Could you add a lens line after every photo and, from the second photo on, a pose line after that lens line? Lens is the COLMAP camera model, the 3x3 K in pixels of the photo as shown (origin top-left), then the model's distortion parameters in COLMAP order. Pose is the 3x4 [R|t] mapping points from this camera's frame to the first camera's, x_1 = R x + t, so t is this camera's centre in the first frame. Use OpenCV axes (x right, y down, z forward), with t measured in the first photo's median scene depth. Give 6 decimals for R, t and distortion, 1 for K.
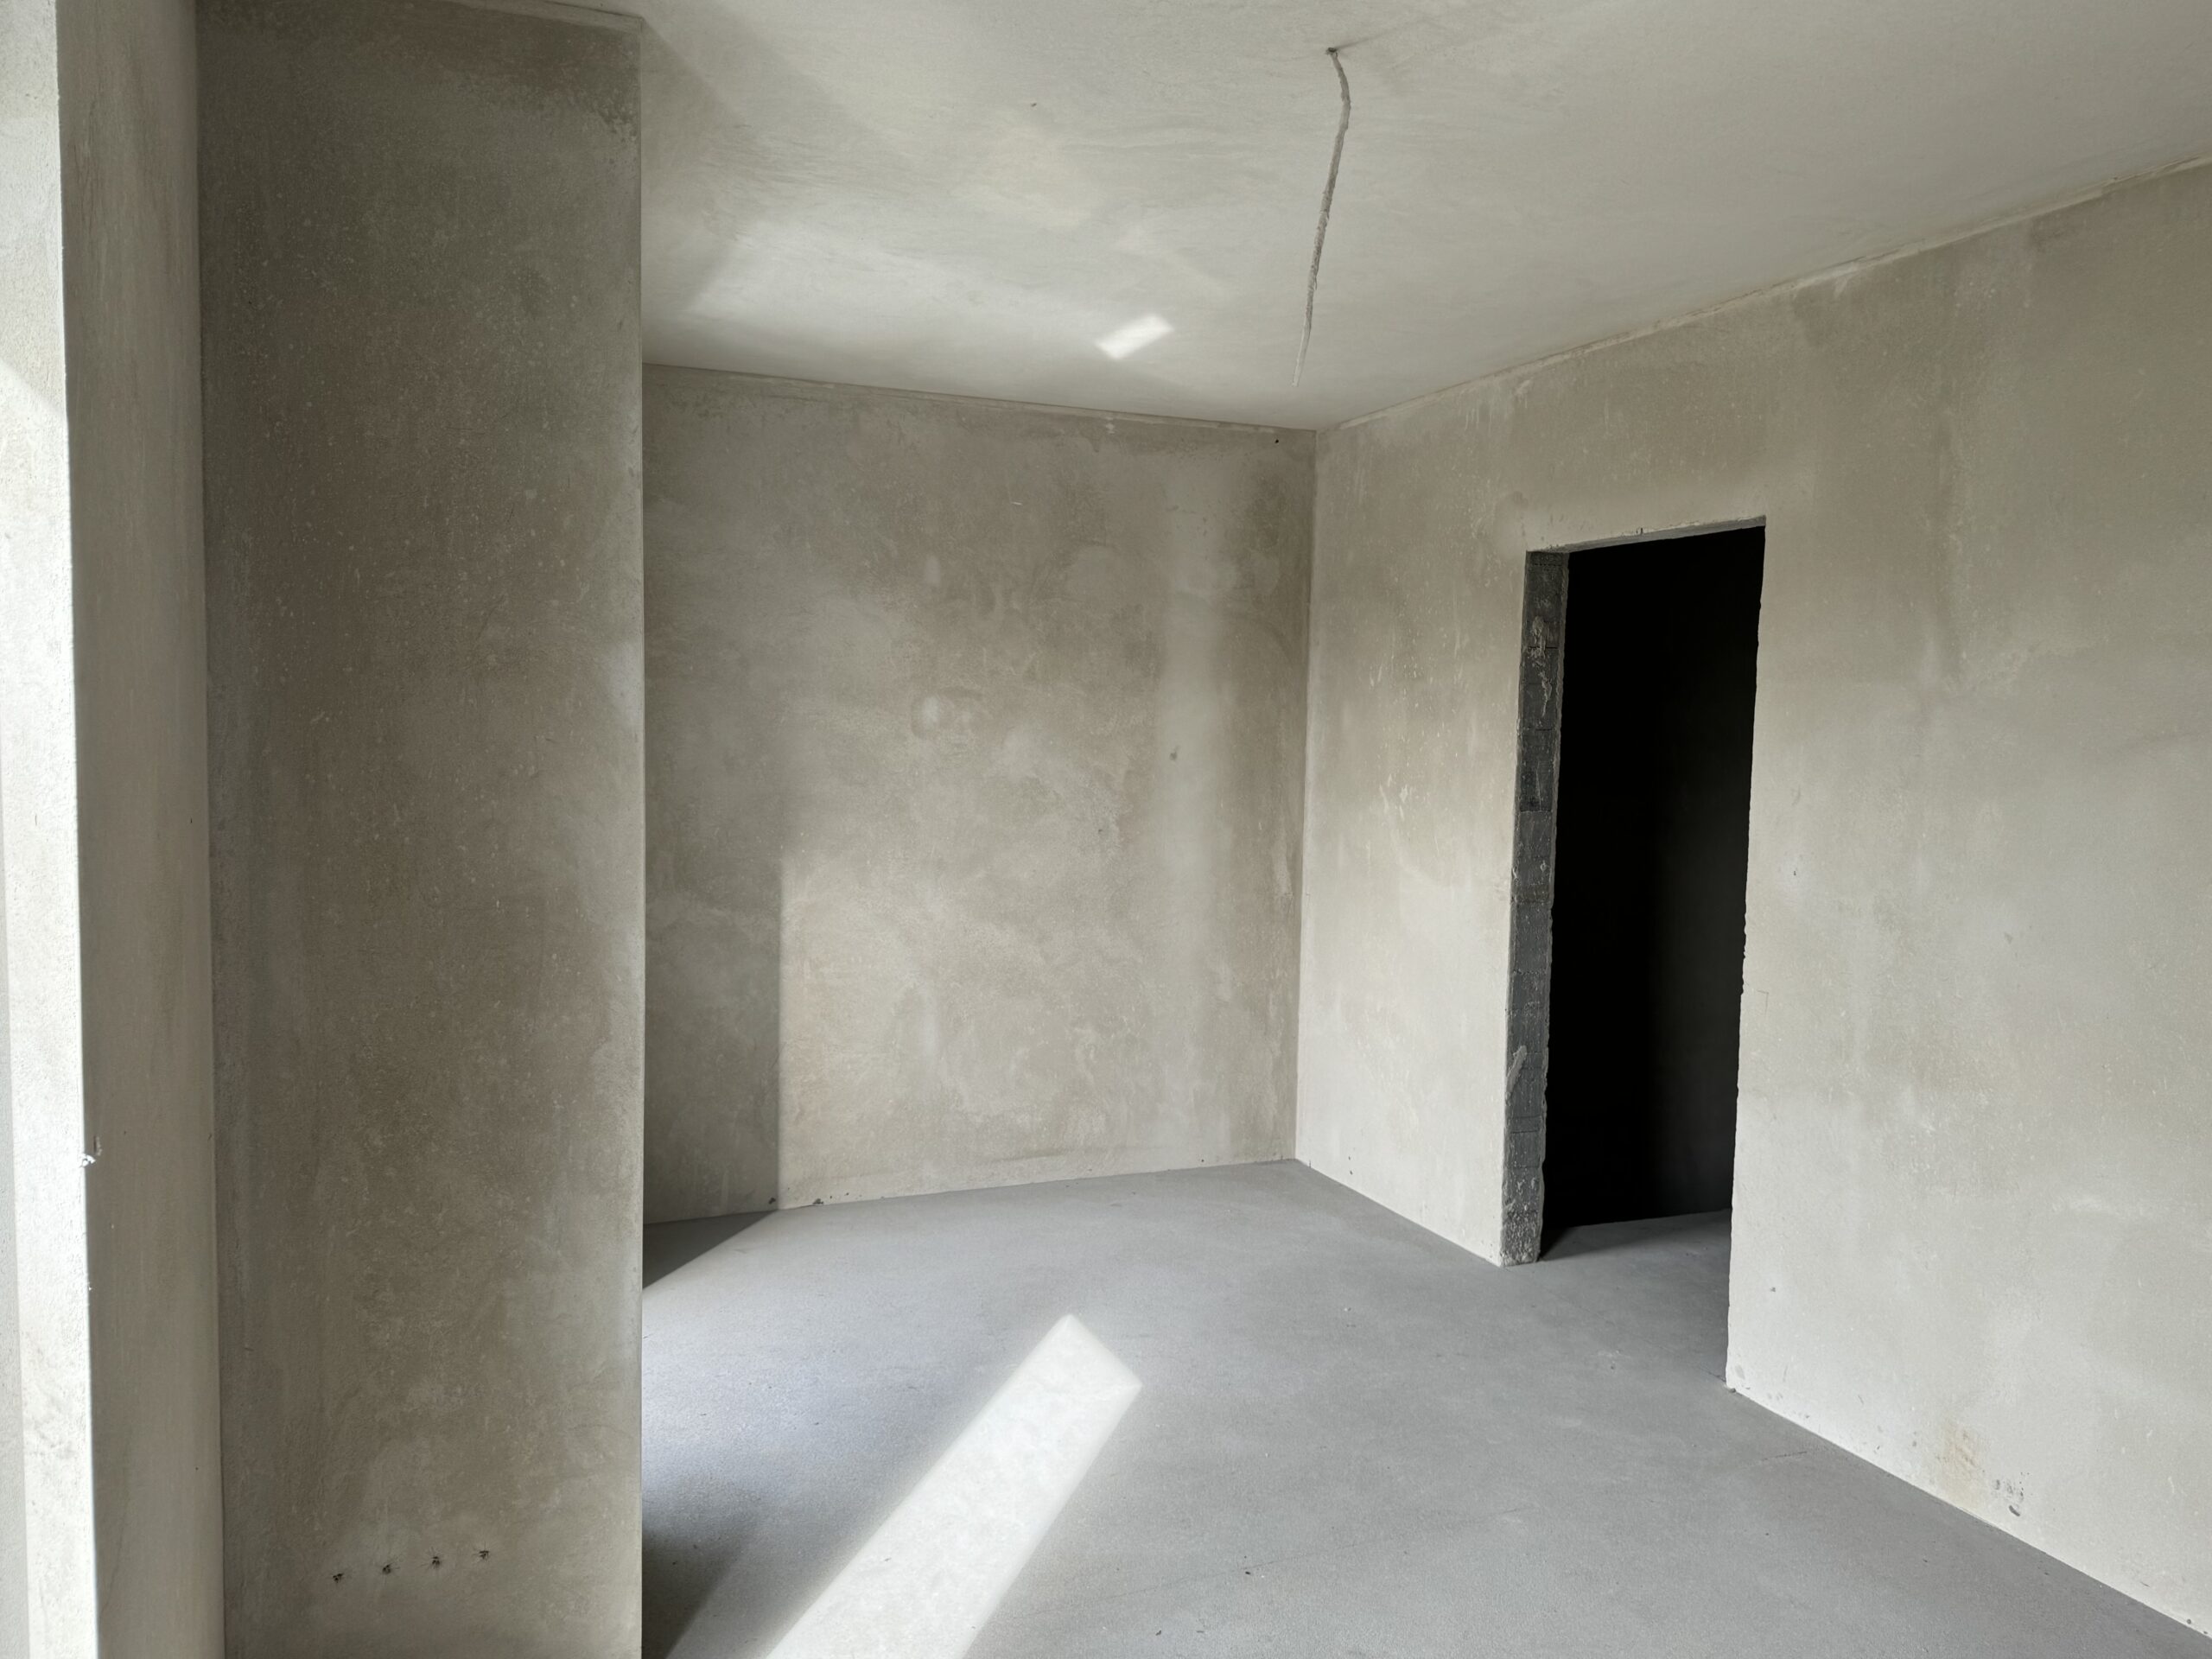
lens RADIAL K [[1649.1, 0, 1106.0], [0, 1649.1, 829.5], [0, 0, 1]] dist [0.021883, -0.006209]
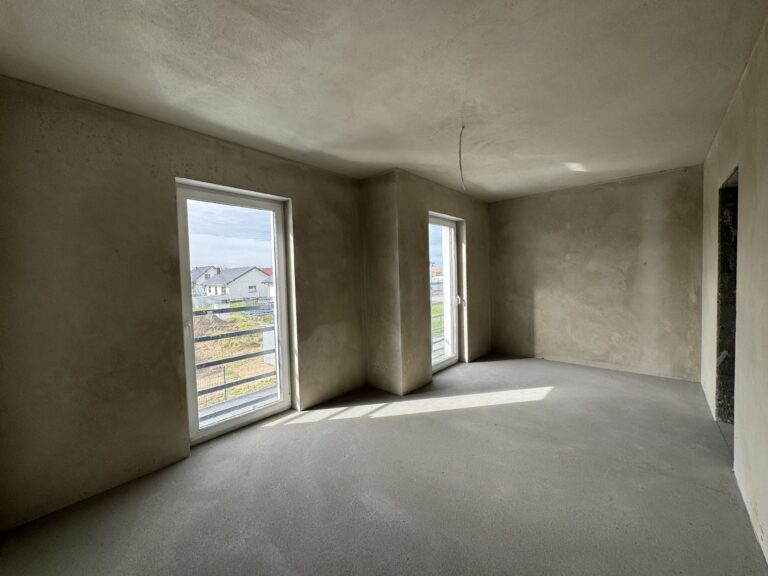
lens RADIAL K [[311.9, 0, 384.0], [0, 311.9, 288.0], [0, 0, 1]] dist [-0.000561, 0.000038]
pose [[0.430053, 0.006446, -0.902781, 0.443275], [-0.024181, 0.999698, -0.004381, 0.029613], [0.902480, 0.023714, 0.430079, 0.165129]]
